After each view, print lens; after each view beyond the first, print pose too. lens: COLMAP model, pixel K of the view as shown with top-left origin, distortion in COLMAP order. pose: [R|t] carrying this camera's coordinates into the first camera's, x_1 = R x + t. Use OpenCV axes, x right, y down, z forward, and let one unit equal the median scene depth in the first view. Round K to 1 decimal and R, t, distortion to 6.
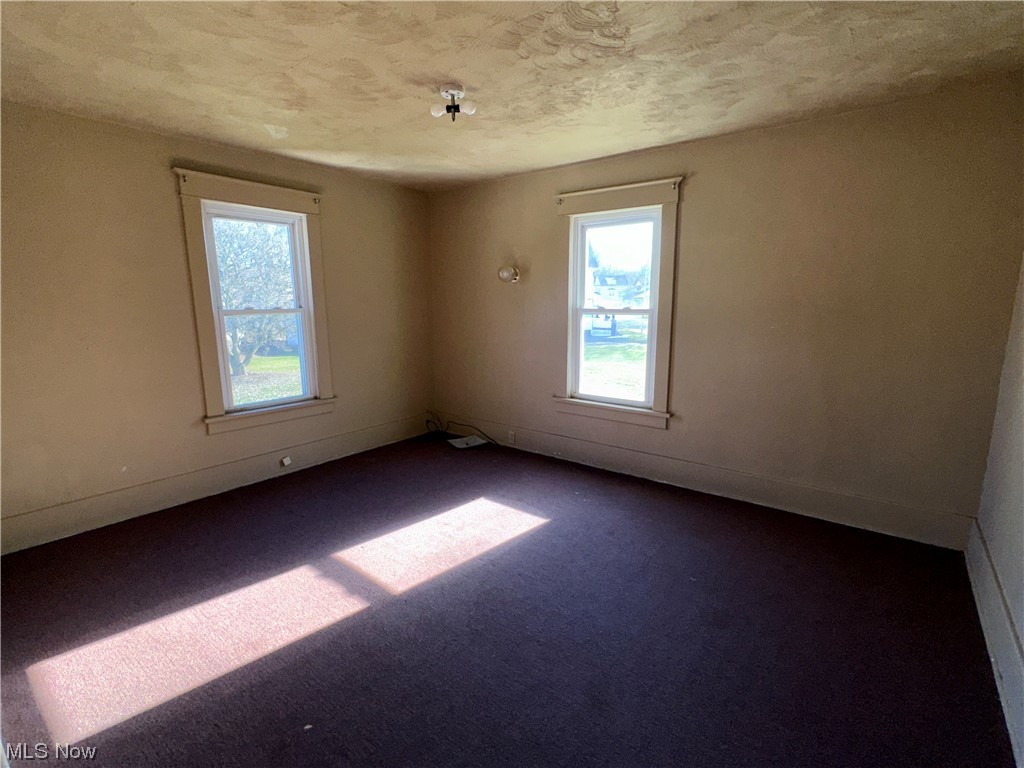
lens RADIAL K [[486.4, 0, 513.3], [0, 486.4, 384.9], [0, 0, 1]] dist [-0.002717, 0.001480]
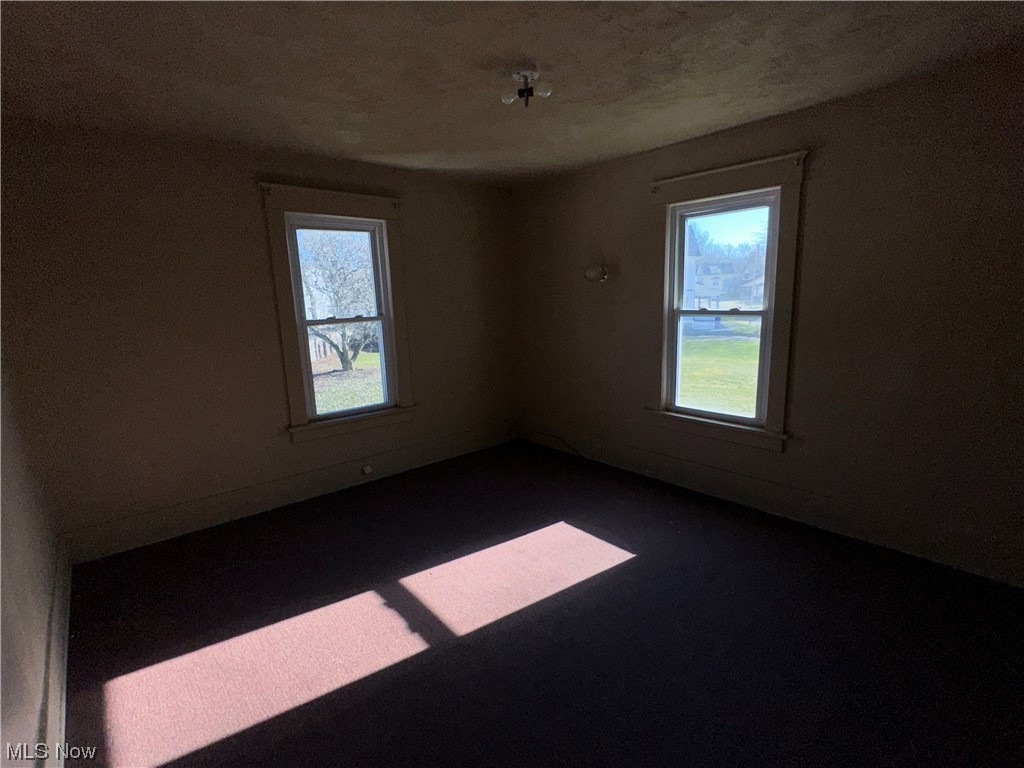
lens RADIAL K [[486.4, 0, 511.7], [0, 486.4, 383.3], [0, 0, 1]] dist [-0.002717, 0.001480]
pose [[0.980852, 0.010119, -0.194491, 0.019683], [-0.008286, 0.999913, 0.010237, -0.039317], [0.194578, -0.008430, 0.980851, 0.097772]]
